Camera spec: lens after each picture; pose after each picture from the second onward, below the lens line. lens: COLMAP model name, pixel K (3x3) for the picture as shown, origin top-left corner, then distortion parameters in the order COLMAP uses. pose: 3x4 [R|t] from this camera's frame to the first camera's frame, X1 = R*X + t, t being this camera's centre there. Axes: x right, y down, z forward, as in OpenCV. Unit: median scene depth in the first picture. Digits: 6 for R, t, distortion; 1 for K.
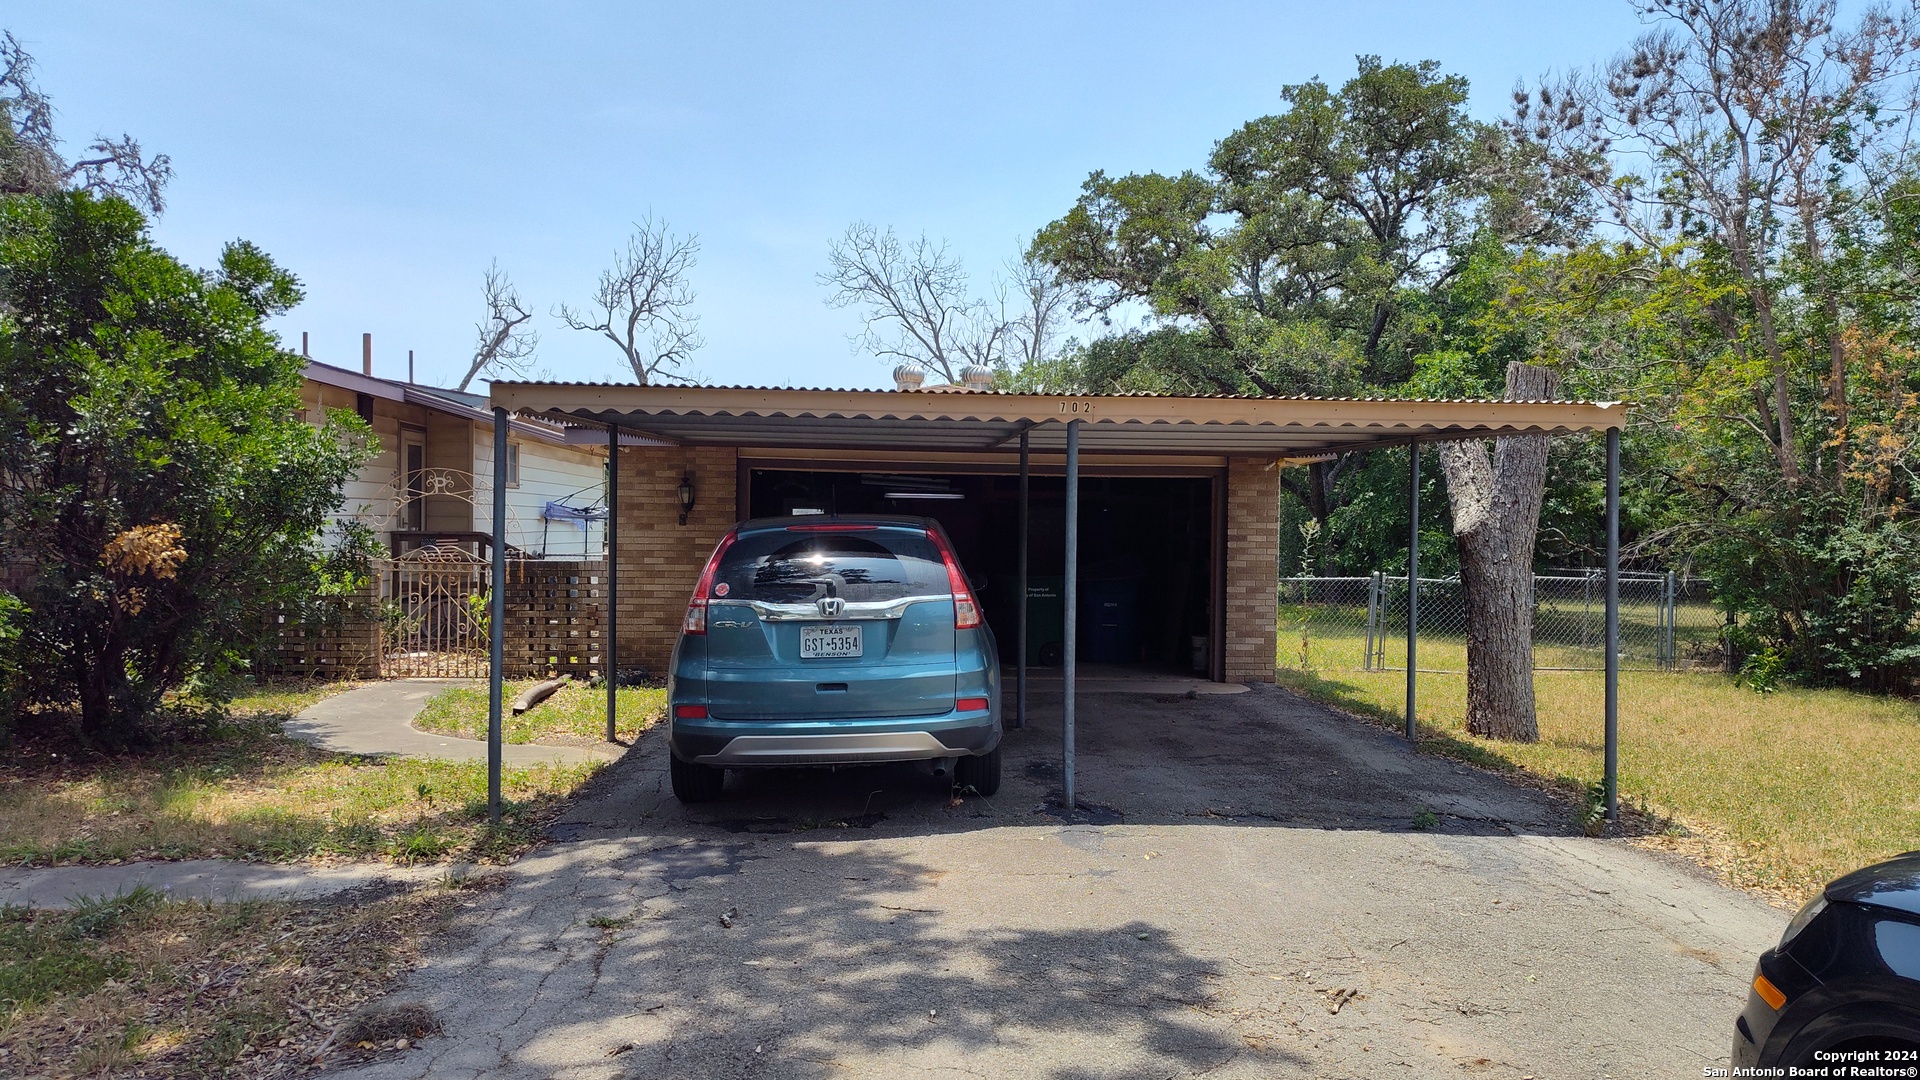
lens RADIAL K [[1309.9, 0, 960.0], [0, 1309.9, 540.0], [0, 0, 1]] dist [0.023031, 0.002133]
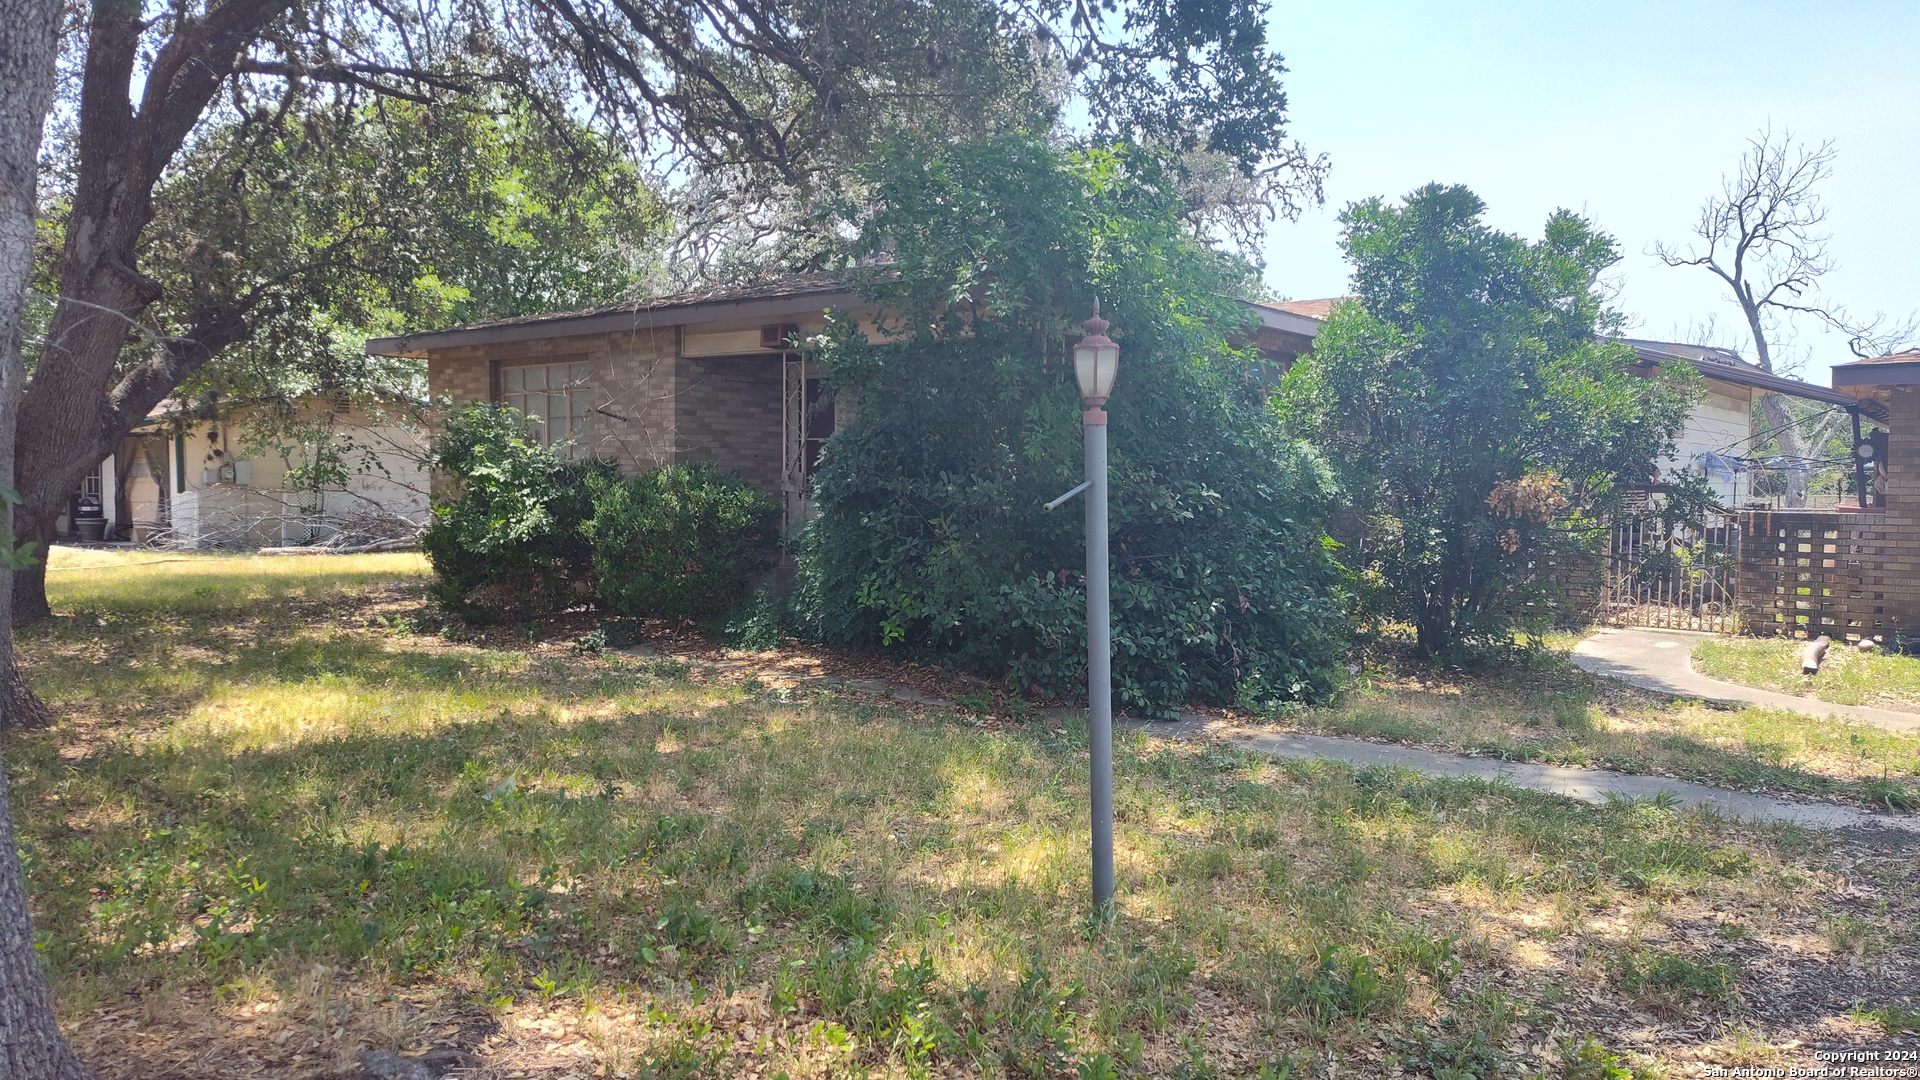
lens RADIAL K [[1300.6, 0, 960.0], [0, 1300.6, 540.0], [0, 0, 1]] dist [0.076023, -0.098150]
pose [[0.746936, 0.028086, -0.664303, -0.078248], [-0.005328, 0.999328, 0.036260, 0.002383], [0.664875, -0.023544, 0.746583, -0.055670]]
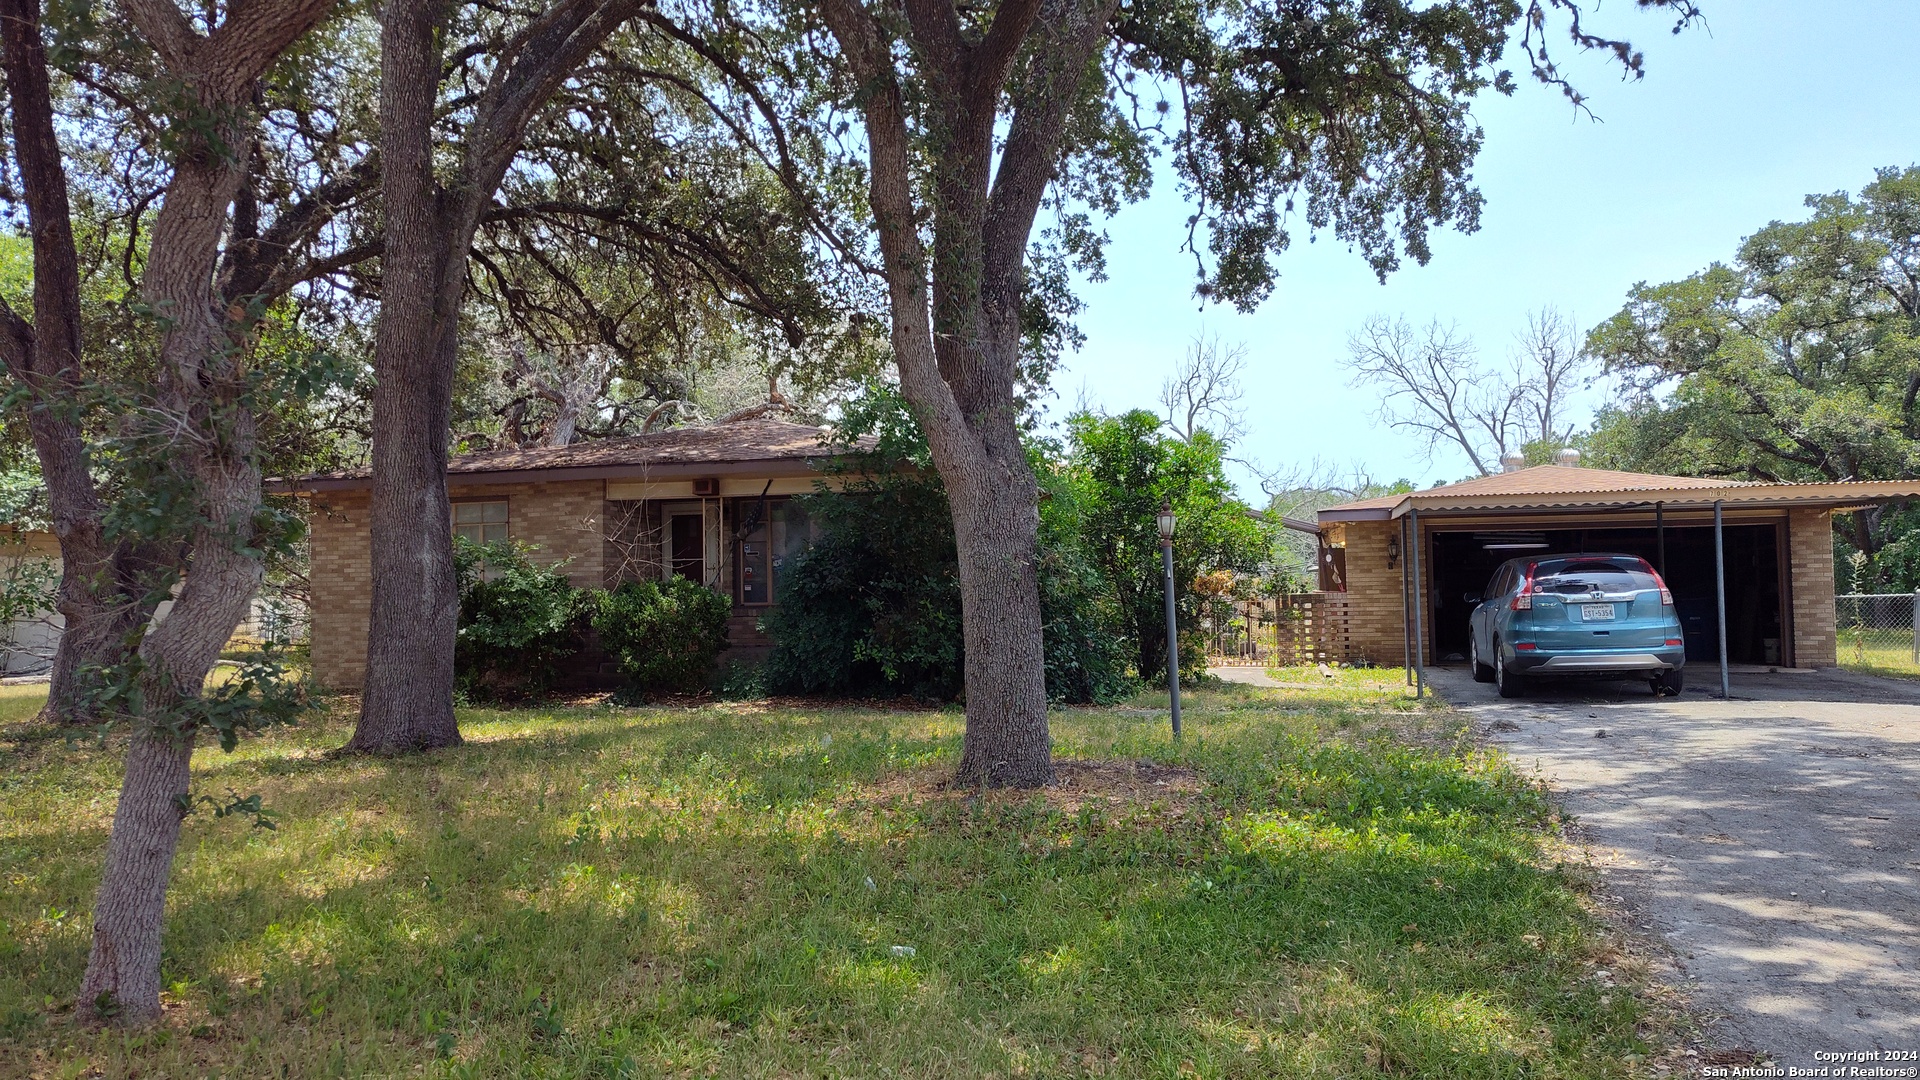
lens RADIAL K [[1300.6, 0, 960.0], [0, 1300.6, 540.0], [0, 0, 1]] dist [0.076023, -0.098150]
pose [[0.944466, -0.040924, -0.326051, -0.107072], [0.025175, 0.998310, -0.052376, 0.013516], [0.327644, 0.041259, 0.943900, -0.385501]]
